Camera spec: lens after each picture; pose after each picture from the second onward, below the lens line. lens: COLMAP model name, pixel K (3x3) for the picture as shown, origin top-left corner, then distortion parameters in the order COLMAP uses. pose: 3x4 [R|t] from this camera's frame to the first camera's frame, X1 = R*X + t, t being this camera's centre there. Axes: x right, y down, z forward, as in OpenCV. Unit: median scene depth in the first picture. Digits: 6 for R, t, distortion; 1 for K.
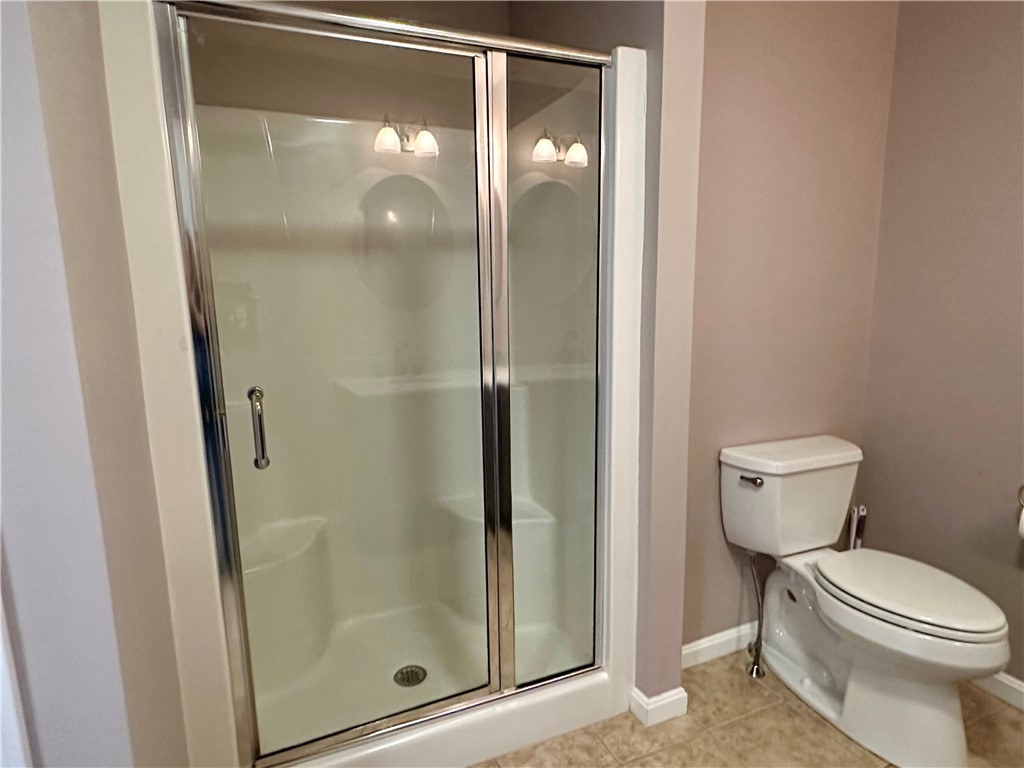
lens RADIAL K [[599.6, 0, 512.0], [0, 599.6, 384.0], [0, 0, 1]] dist [-0.011056, -0.001662]
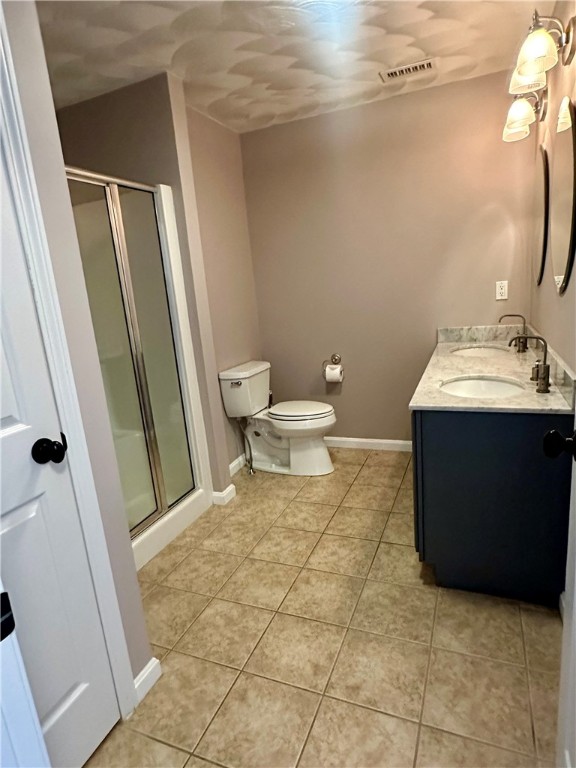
lens RADIAL K [[449.7, 0, 289.5], [0, 449.7, 380.9], [0, 0, 1]] dist [-0.011056, -0.001662]
pose [[0.717817, -0.198161, 0.667436, -0.556532], [0.190457, 0.977963, 0.085523, 0.050091], [-0.669675, 0.065728, 0.739740, -0.342168]]
